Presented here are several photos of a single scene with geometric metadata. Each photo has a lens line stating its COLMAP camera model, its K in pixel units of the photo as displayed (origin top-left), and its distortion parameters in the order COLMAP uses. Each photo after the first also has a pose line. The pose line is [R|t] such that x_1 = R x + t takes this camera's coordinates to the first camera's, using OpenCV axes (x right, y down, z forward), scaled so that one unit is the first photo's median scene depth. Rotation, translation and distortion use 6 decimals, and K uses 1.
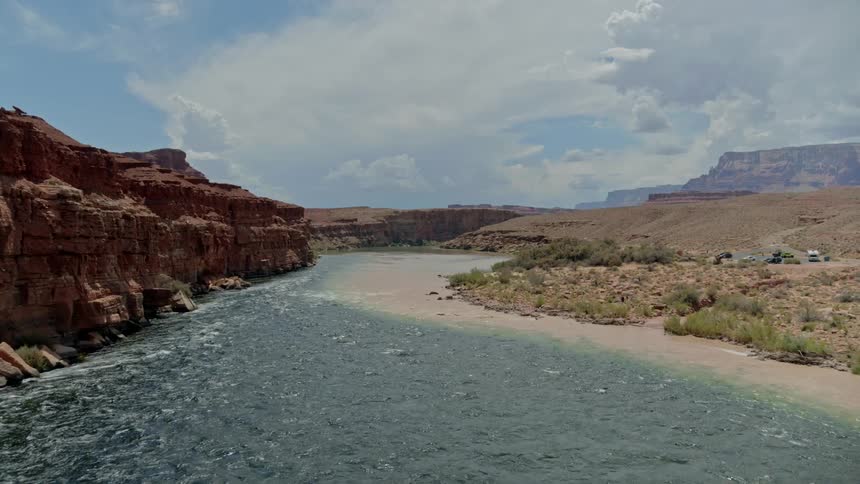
lens RADIAL K [[602.0, 0, 437.4], [0, 602.0, 244.1], [0, 0, 1]] dist [-0.086242, 0.023091]
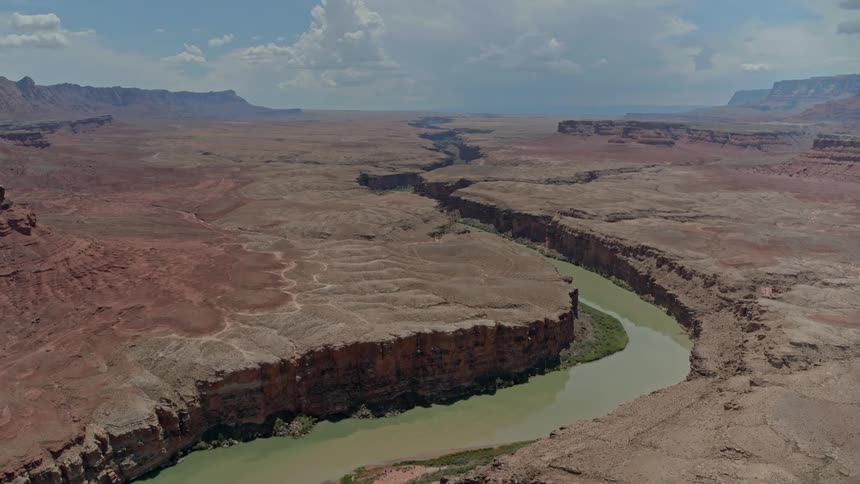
lens RADIAL K [[602.0, 0, 431.5], [0, 602.0, 240.5], [0, 0, 1]] dist [-0.086242, 0.023091]
pose [[0.970848, 0.062557, -0.231388, 0.271687], [-0.015660, 0.979835, 0.199196, -0.332439], [0.239183, -0.189765, 0.952250, 0.711245]]
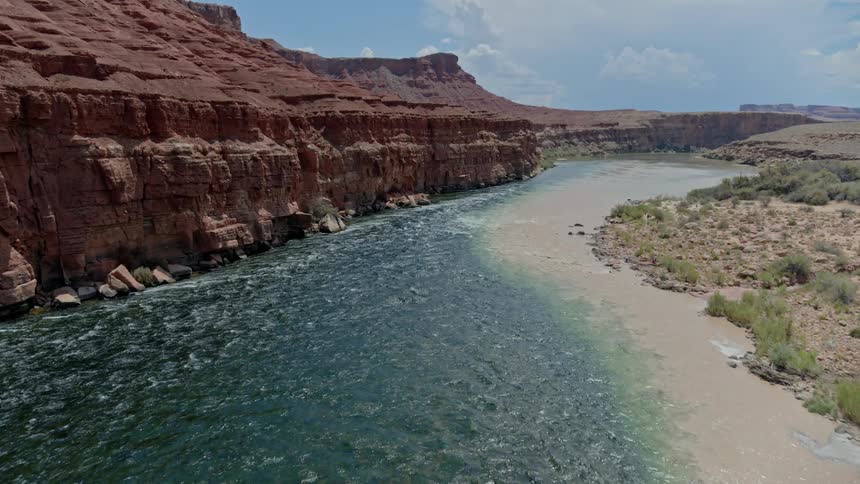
lens RADIAL K [[602.0, 0, 446.8], [0, 602.0, 249.4], [0, 0, 1]] dist [-0.086242, 0.023091]
pose [[0.904475, 0.088614, -0.417220, 0.036960], [-0.014573, 0.984030, 0.177406, -0.008752], [0.426278, -0.154379, 0.891322, 0.004104]]
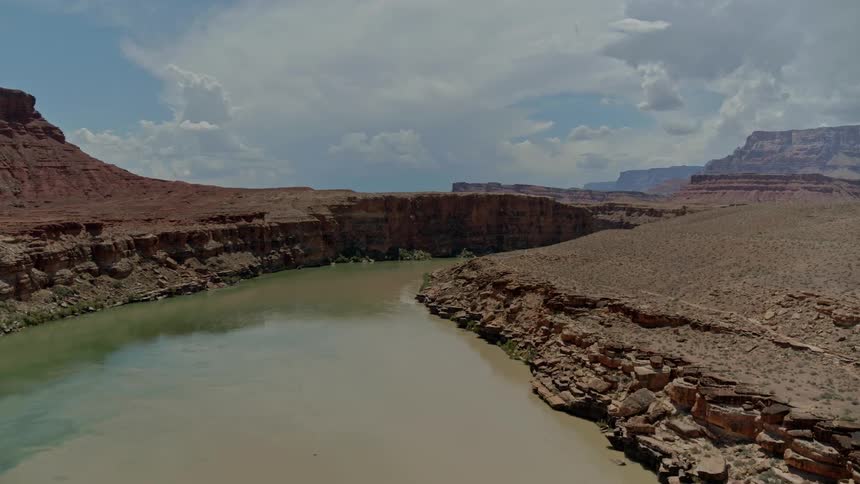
lens RADIAL K [[602.0, 0, 429.8], [0, 602.0, 247.7], [0, 0, 1]] dist [-0.086242, 0.023091]
pose [[0.999615, 0.021772, -0.017174, 0.016443], [-0.020965, 0.998729, 0.045841, -0.043249], [0.018150, -0.045464, 0.998801, 0.554009]]
